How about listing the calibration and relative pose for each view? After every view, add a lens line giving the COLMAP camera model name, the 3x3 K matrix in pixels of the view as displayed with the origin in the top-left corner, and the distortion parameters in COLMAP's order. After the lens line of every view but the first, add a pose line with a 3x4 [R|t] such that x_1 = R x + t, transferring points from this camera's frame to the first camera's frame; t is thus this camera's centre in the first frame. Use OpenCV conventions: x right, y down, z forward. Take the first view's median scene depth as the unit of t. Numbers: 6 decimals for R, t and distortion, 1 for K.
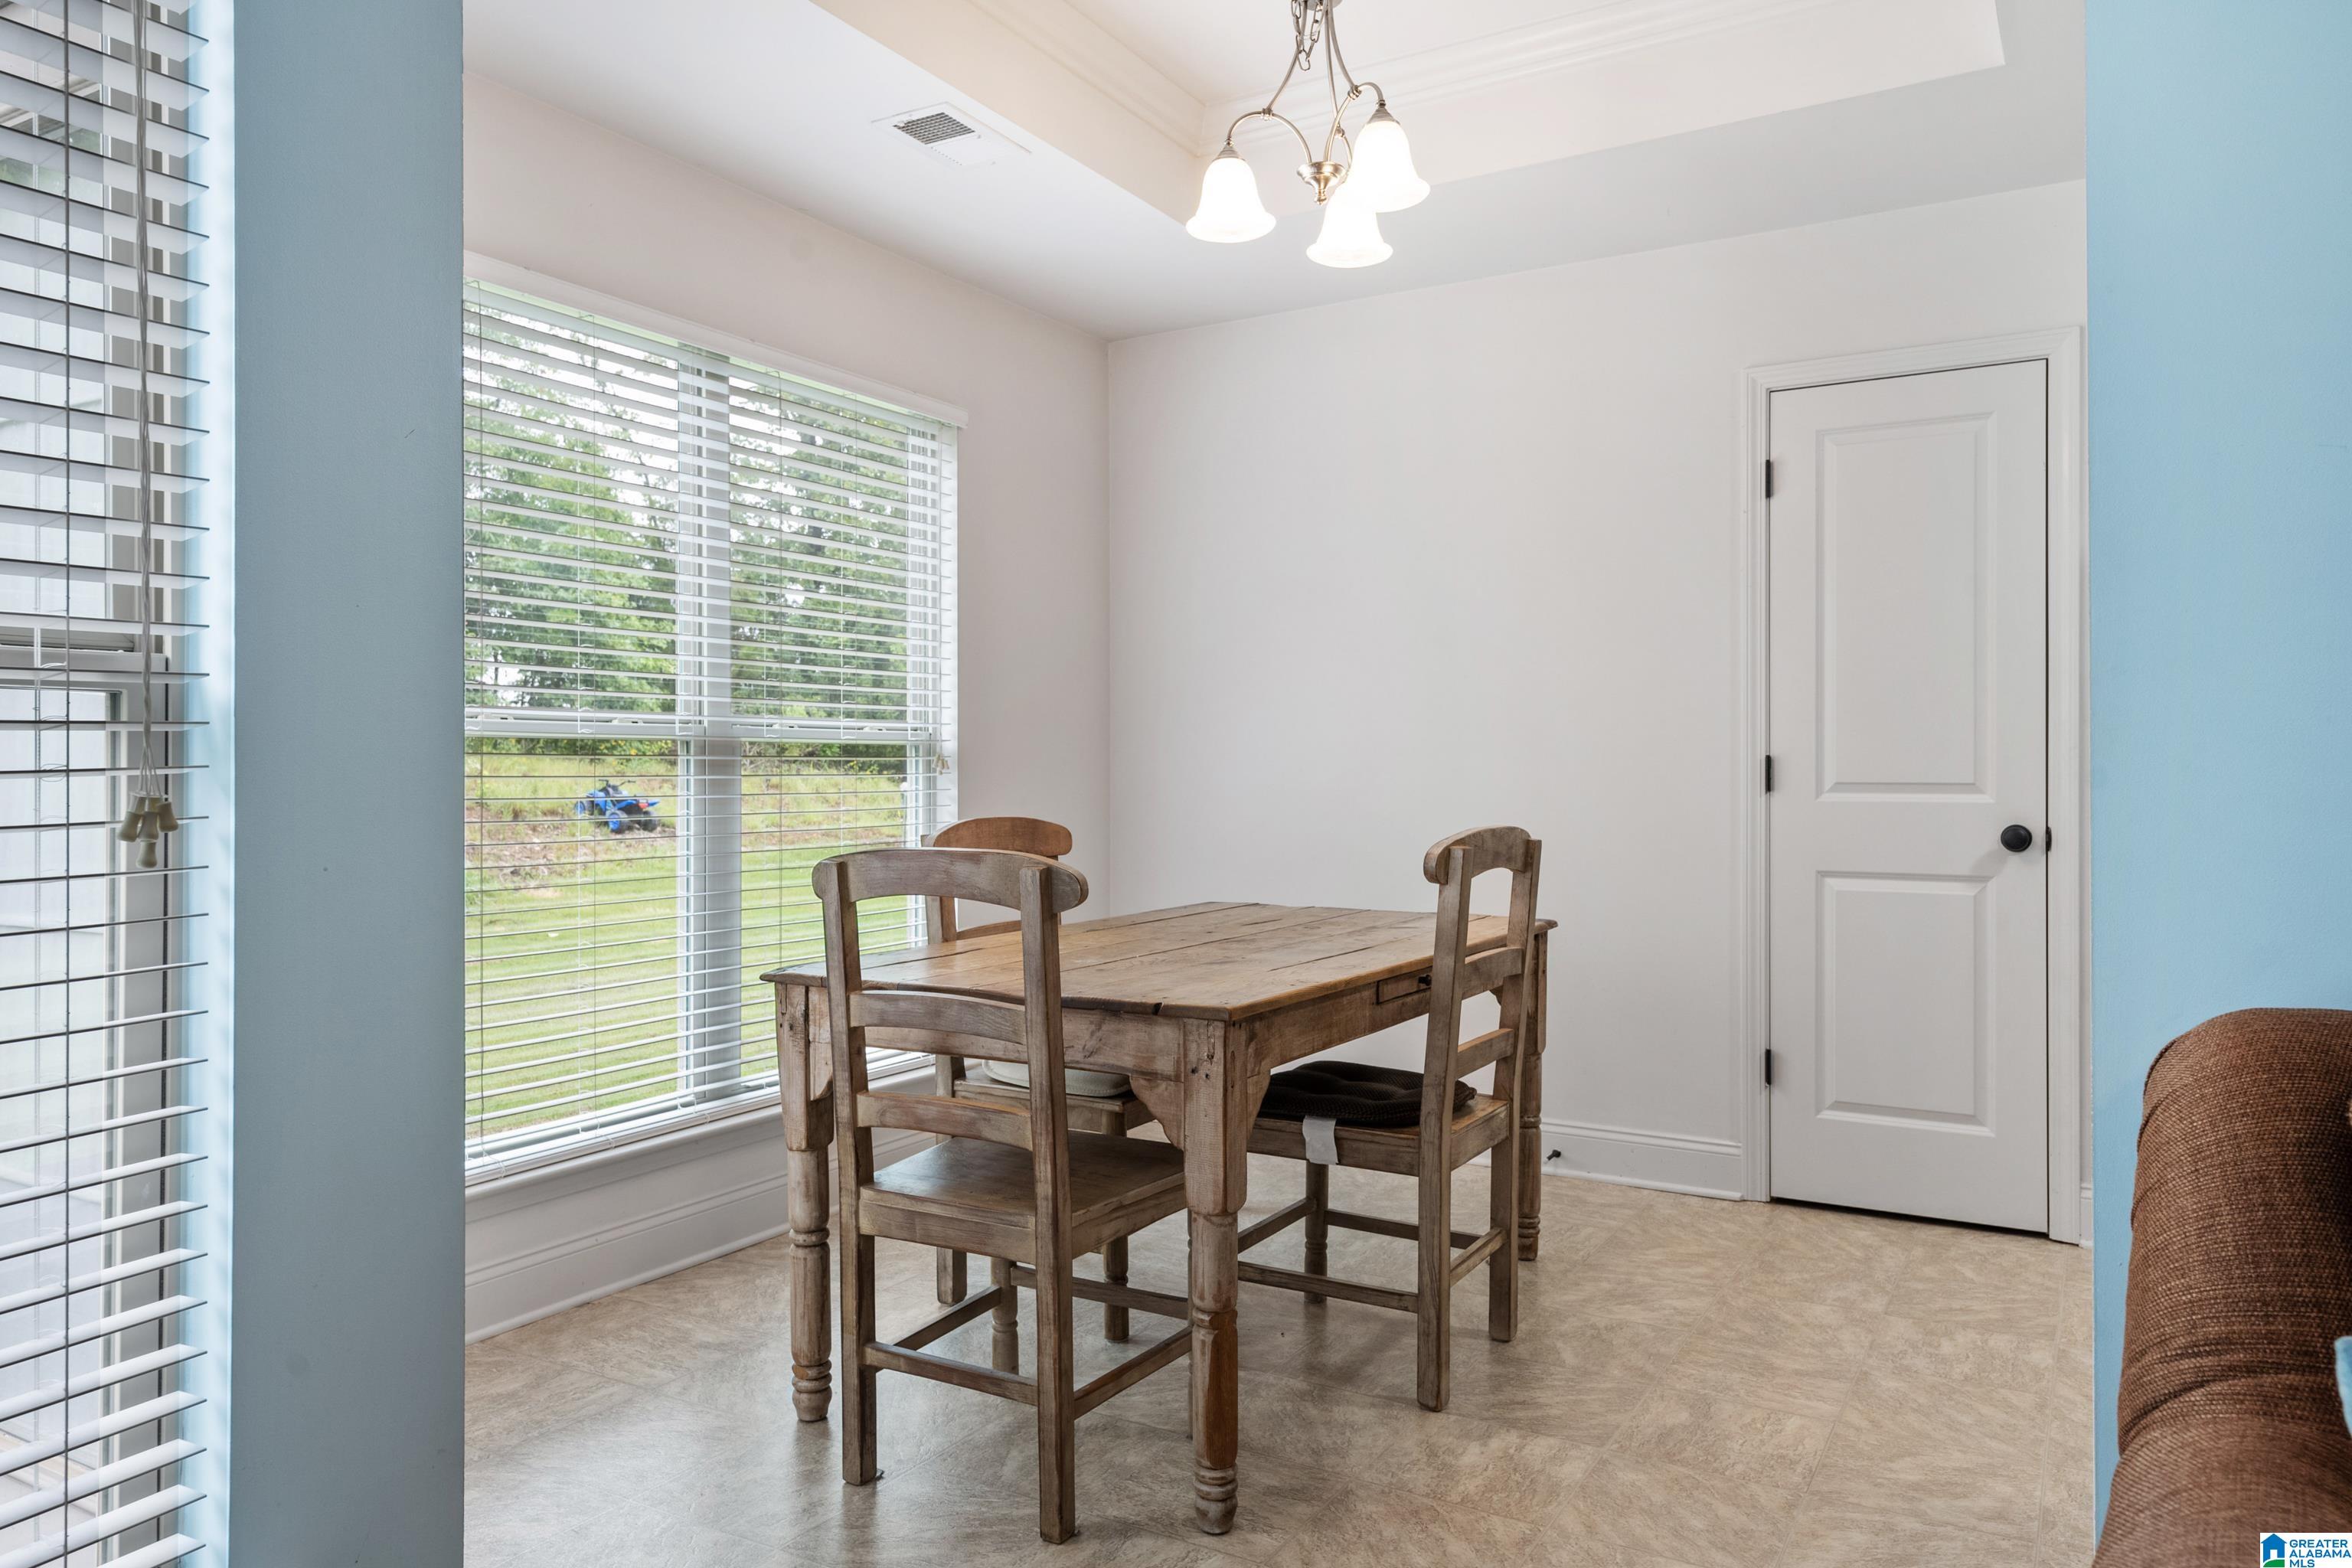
lens RADIAL K [[1583.6, 0, 1174.7], [0, 1583.6, 772.3], [0, 0, 1]] dist [0.004822, 0.000169]
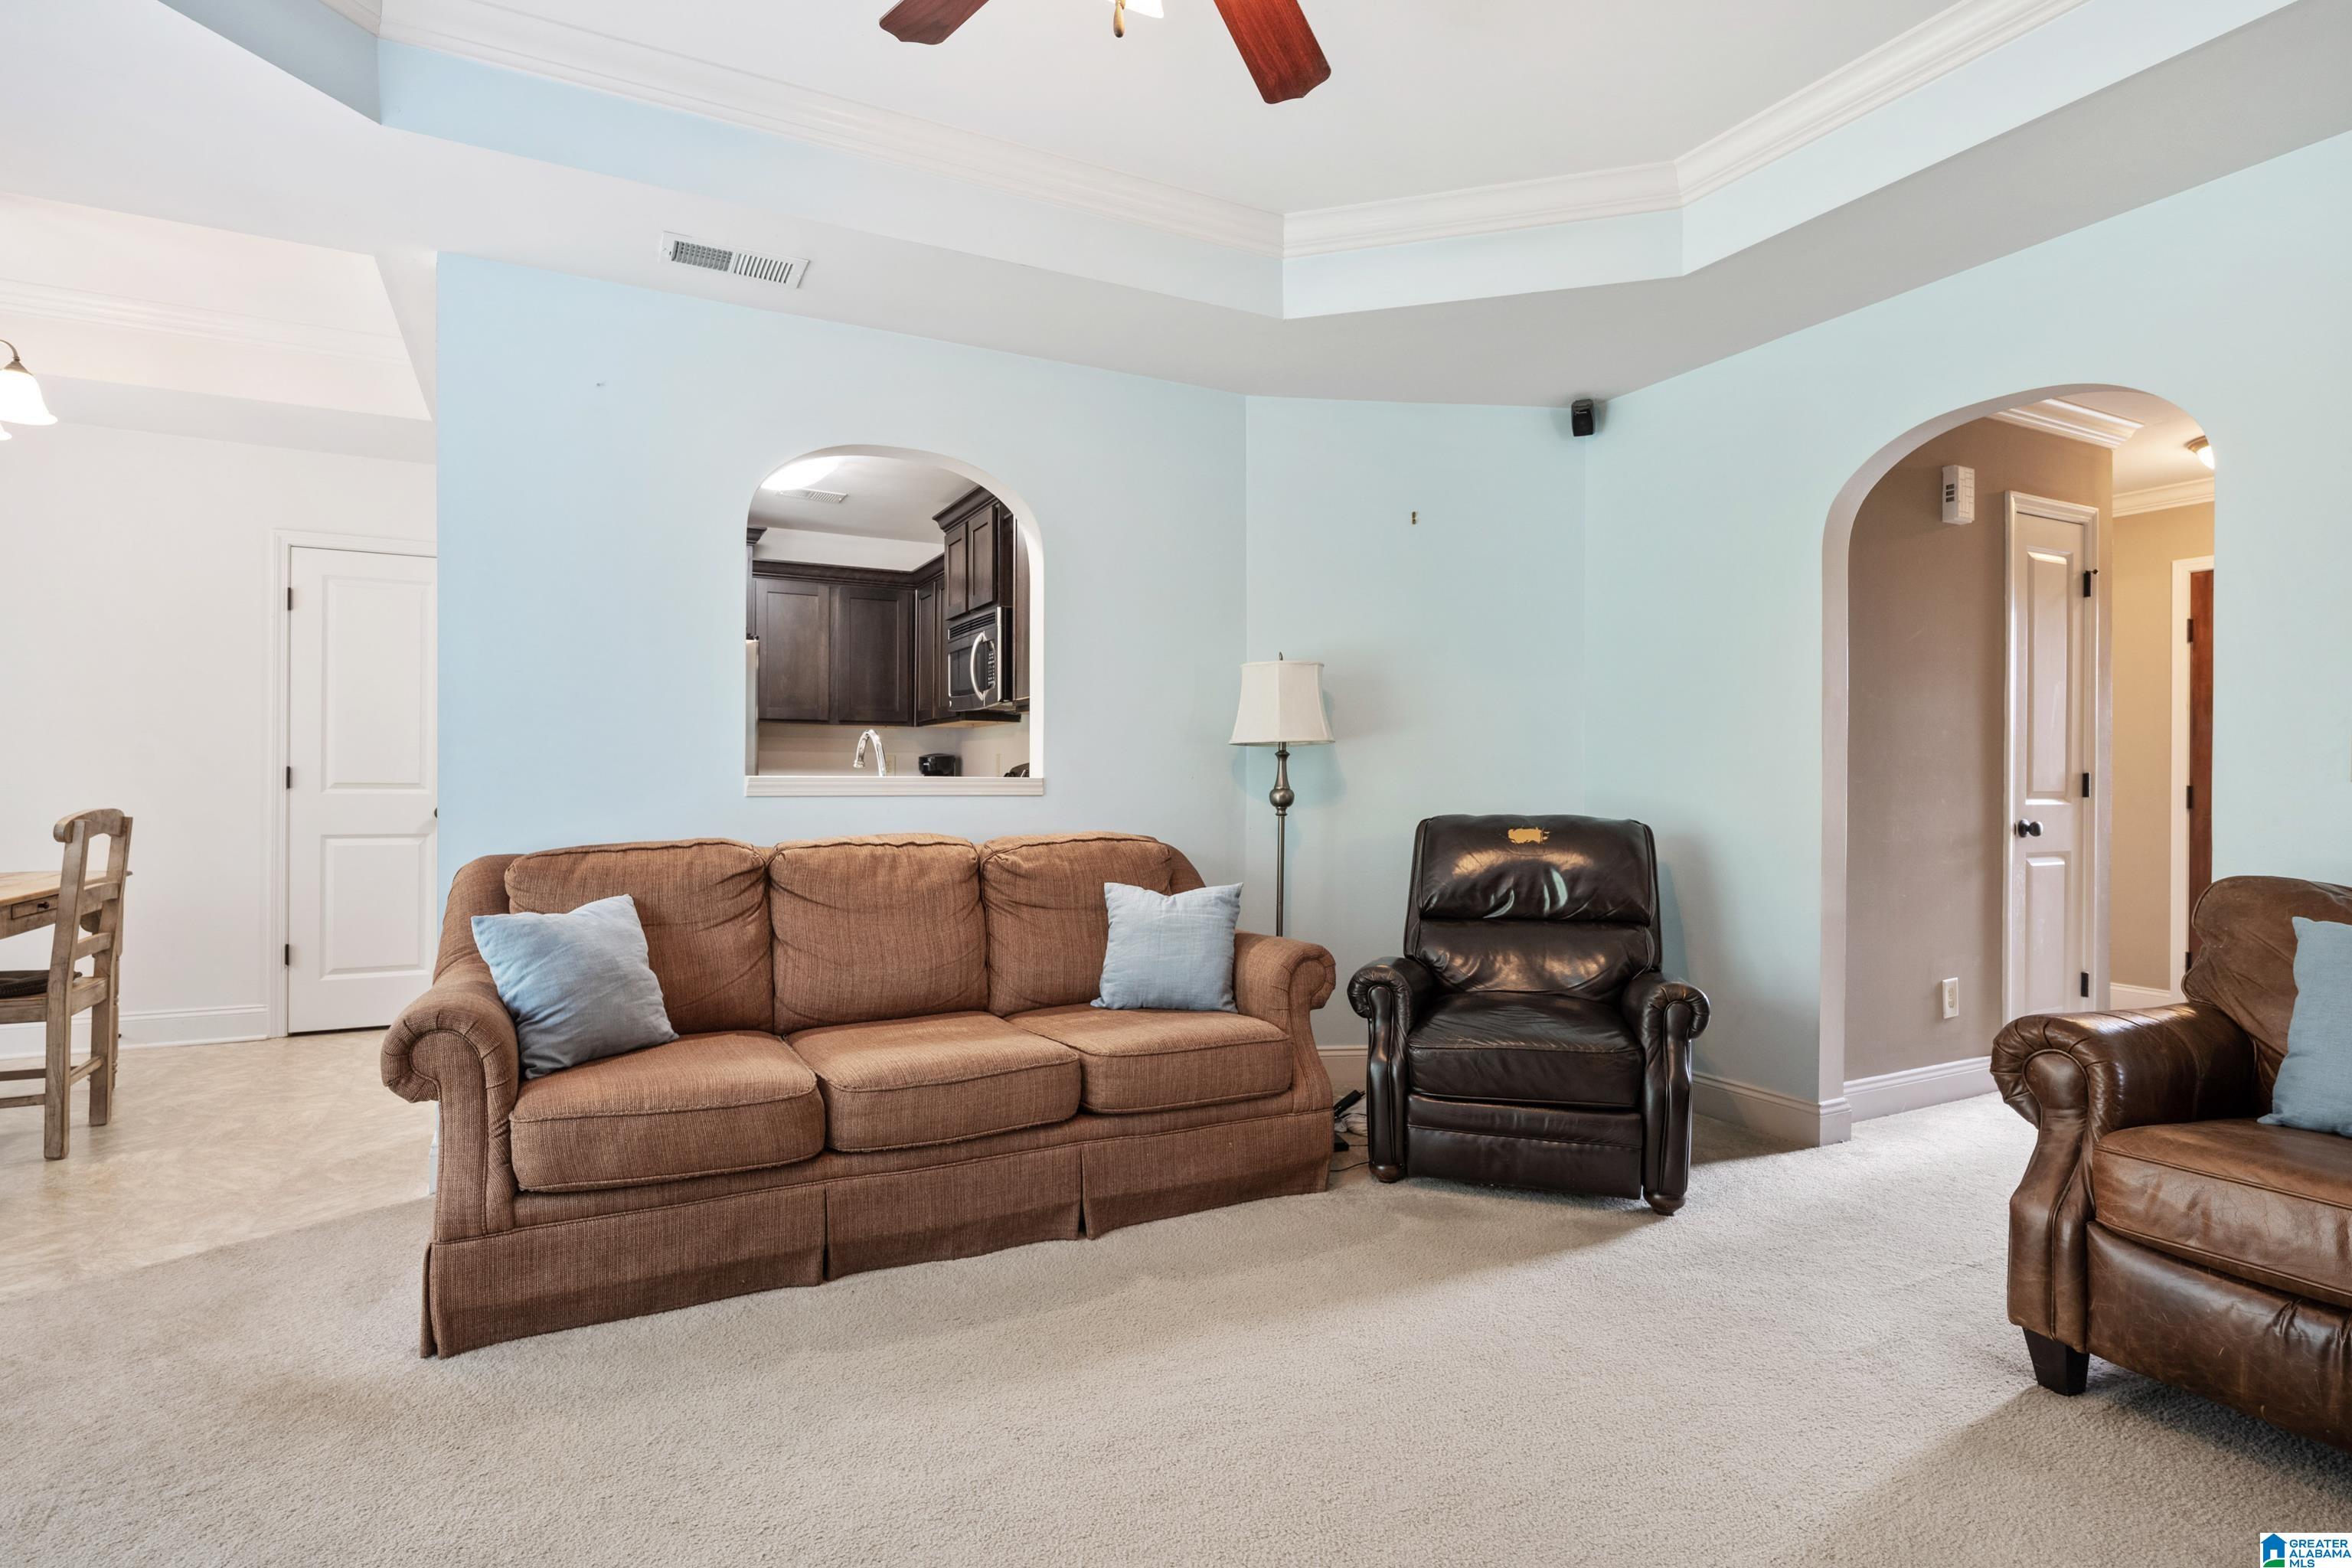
lens RADIAL K [[1203.5, 0, 1187.2], [0, 1203.5, 777.2], [0, 0, 1]] dist [-0.000250, 0.000064]
pose [[0.531245, 0.004407, 0.847207, -0.248547], [-0.004647, 0.999987, -0.002288, -0.001166], [-0.847206, -0.002722, 0.531258, -0.600862]]
